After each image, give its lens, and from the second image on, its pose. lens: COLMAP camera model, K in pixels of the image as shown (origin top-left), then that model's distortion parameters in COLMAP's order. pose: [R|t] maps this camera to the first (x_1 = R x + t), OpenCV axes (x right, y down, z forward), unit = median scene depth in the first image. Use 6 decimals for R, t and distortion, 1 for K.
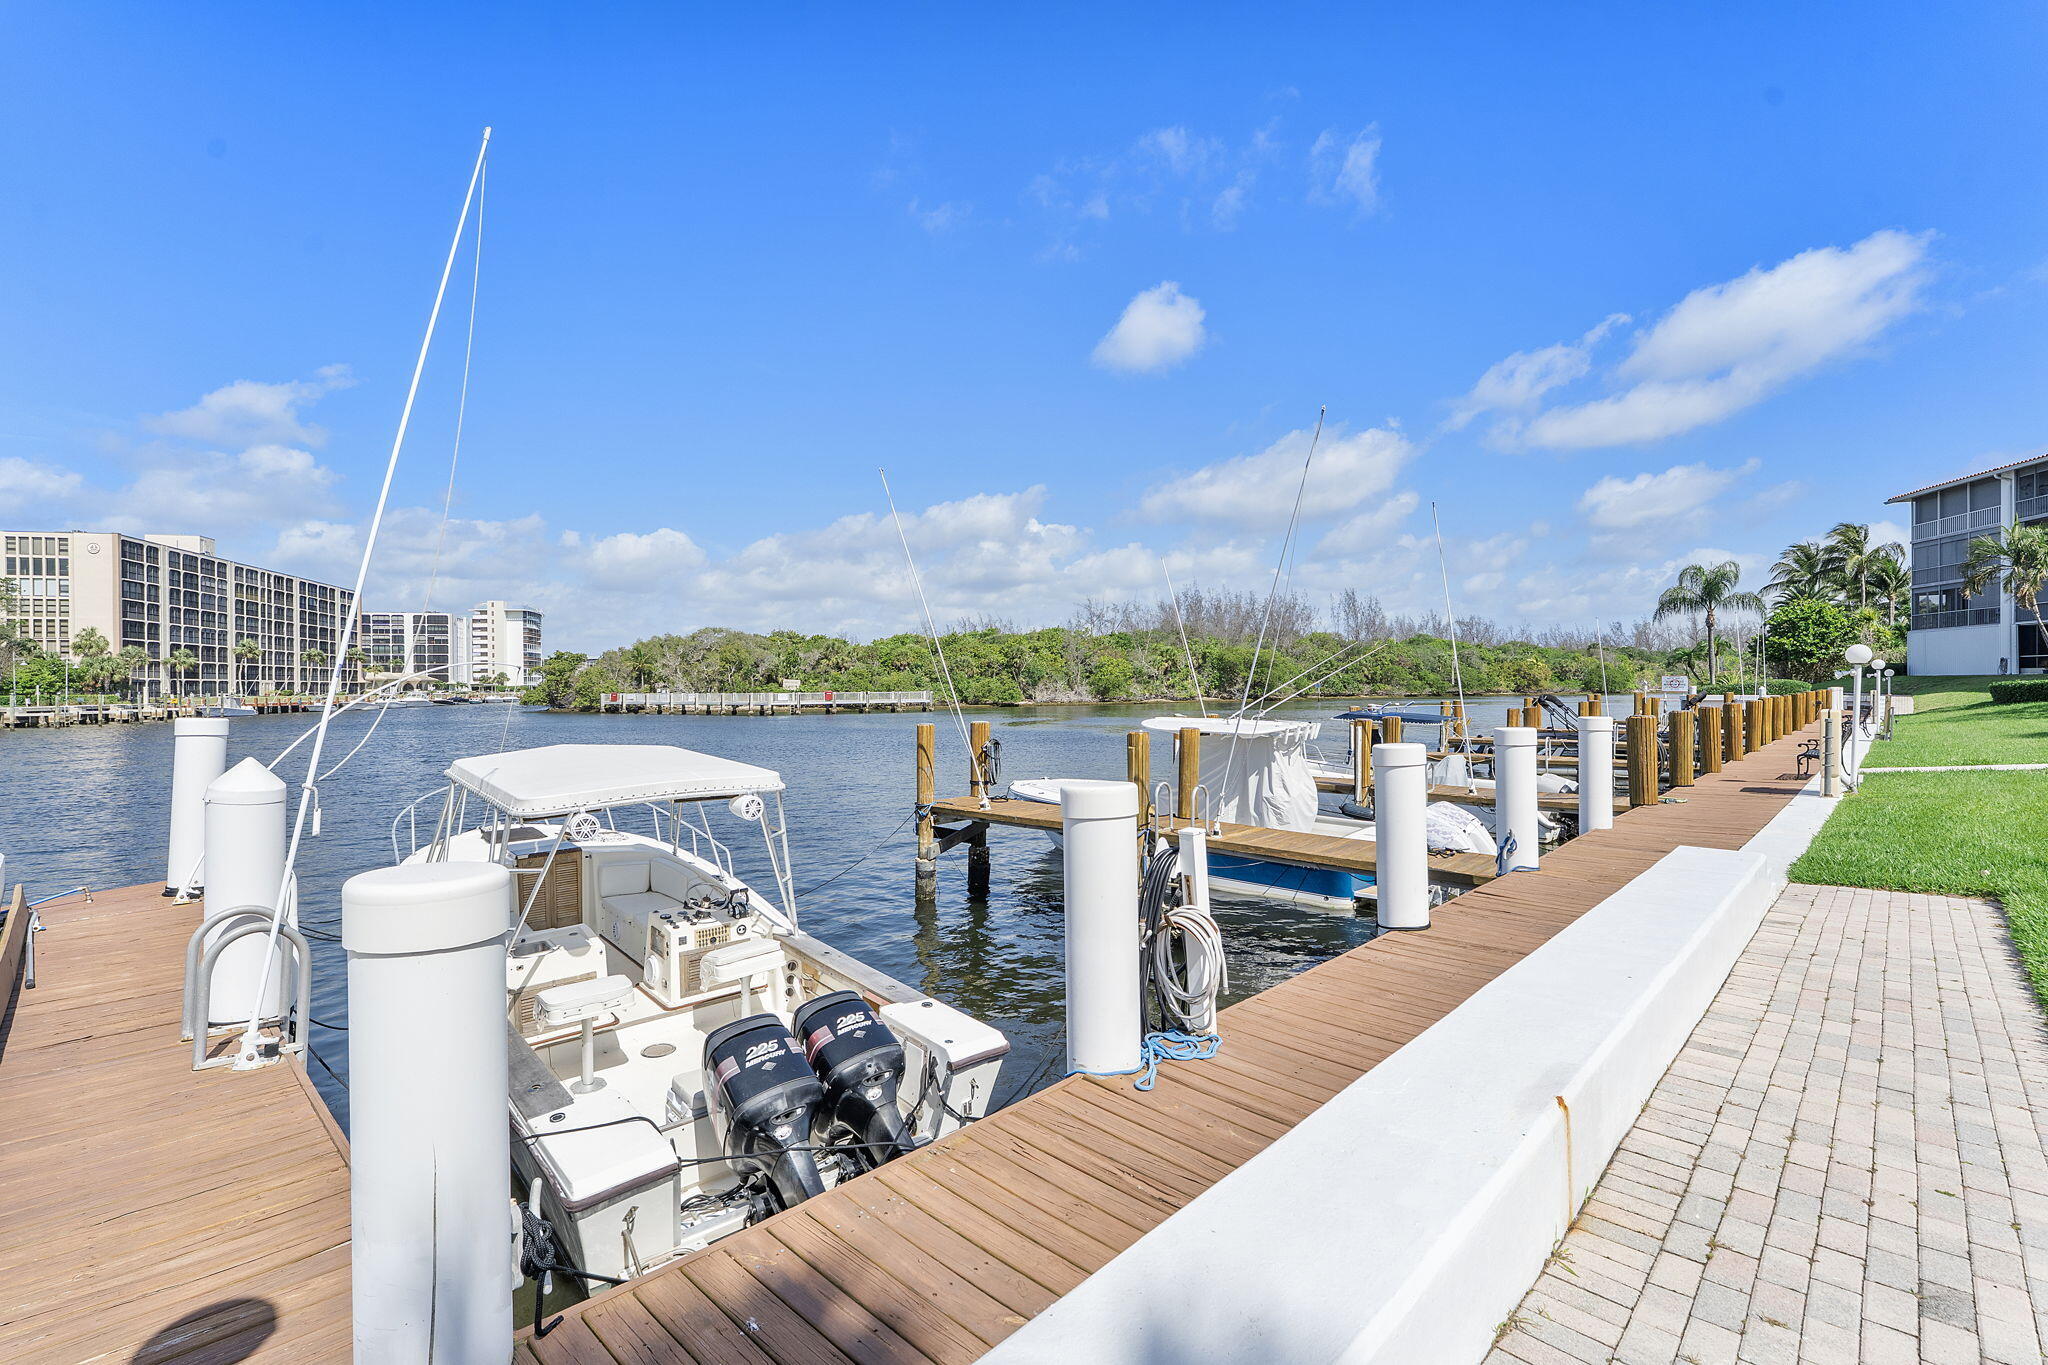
lens RADIAL K [[834.7, 0, 993.9], [0, 834.7, 688.6], [0, 0, 1]] dist [0.000518, 0.000107]
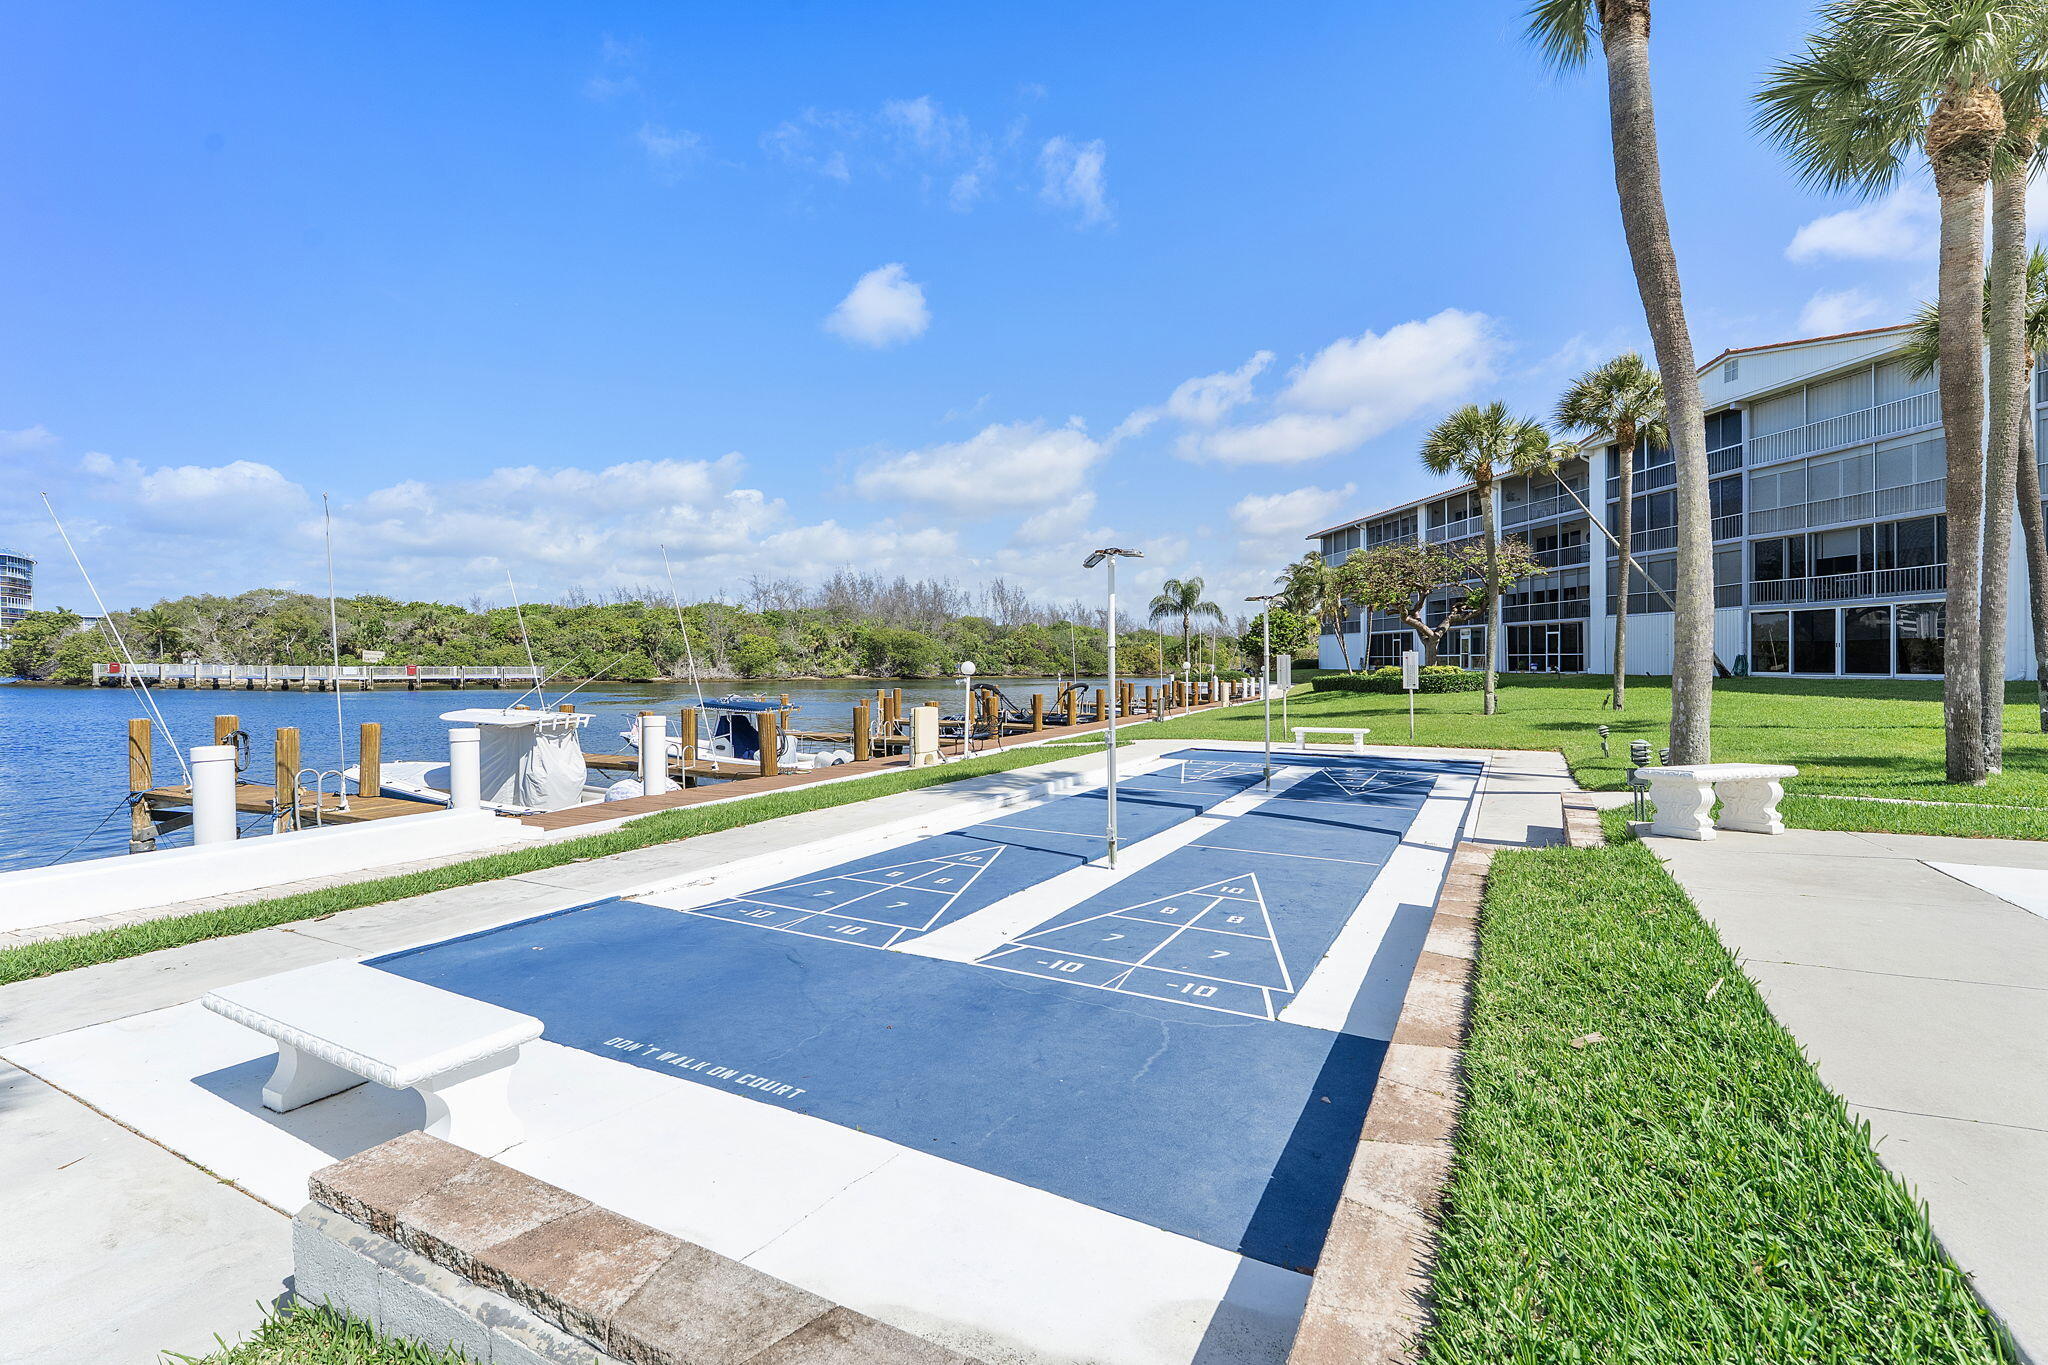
lens RADIAL K [[834.7, 0, 993.9], [0, 834.7, 688.6], [0, 0, 1]] dist [0.000518, 0.000107]
pose [[0.950222, 0.007897, 0.311473, 0.091105], [-0.017739, 0.999428, 0.028779, -0.006477], [-0.311068, -0.032872, 0.949819, -0.053613]]
